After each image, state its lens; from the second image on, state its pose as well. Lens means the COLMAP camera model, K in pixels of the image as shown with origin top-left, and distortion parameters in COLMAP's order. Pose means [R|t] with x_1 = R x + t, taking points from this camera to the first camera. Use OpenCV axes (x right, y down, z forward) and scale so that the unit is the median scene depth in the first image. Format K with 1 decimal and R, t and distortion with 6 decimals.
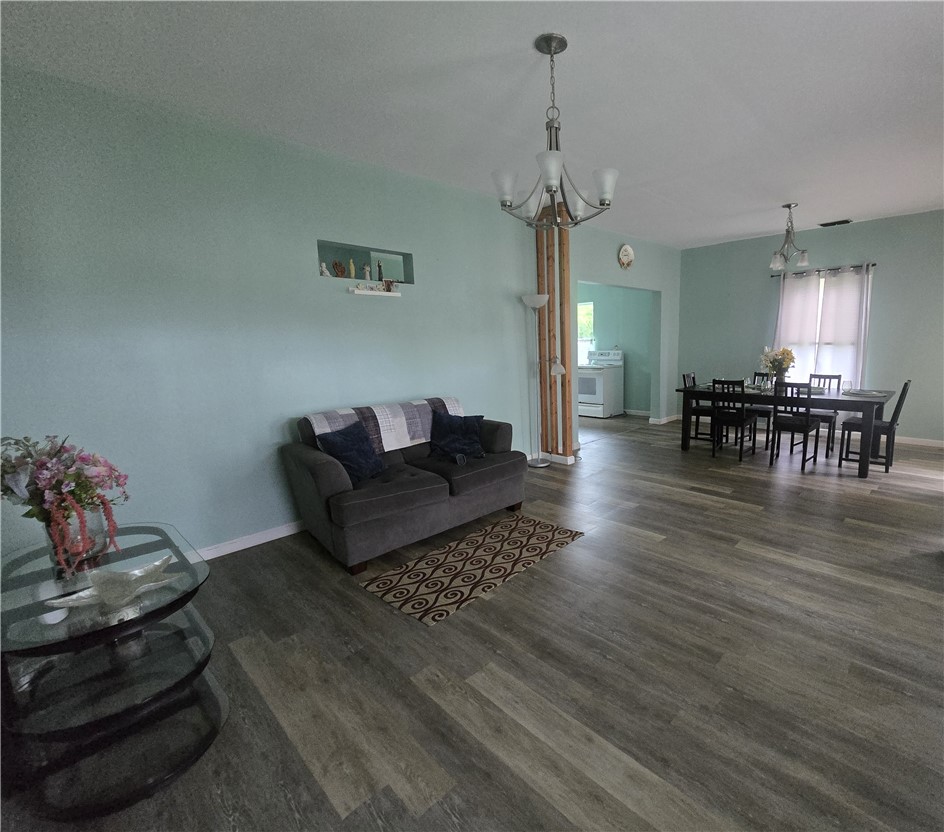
lens RADIAL K [[592.6, 0, 474.2], [0, 592.6, 441.6], [0, 0, 1]] dist [-0.004571, -0.000803]
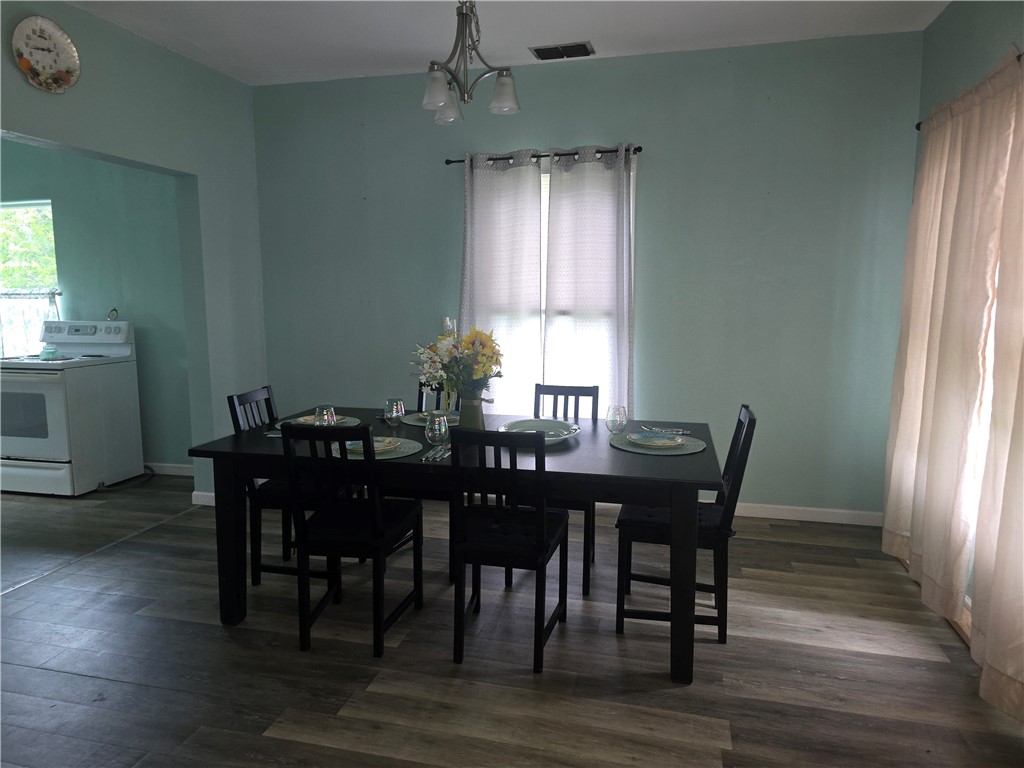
lens RADIAL K [[686.7, 0, 512.0], [0, 686.7, 384.0], [0, 0, 1]] dist [0.028226, -0.000972]
pose [[0.879997, -0.042622, 0.473064, 0.320385], [0.060040, 0.997958, -0.021774, -0.106091], [-0.471170, 0.047564, 0.880759, 0.575421]]
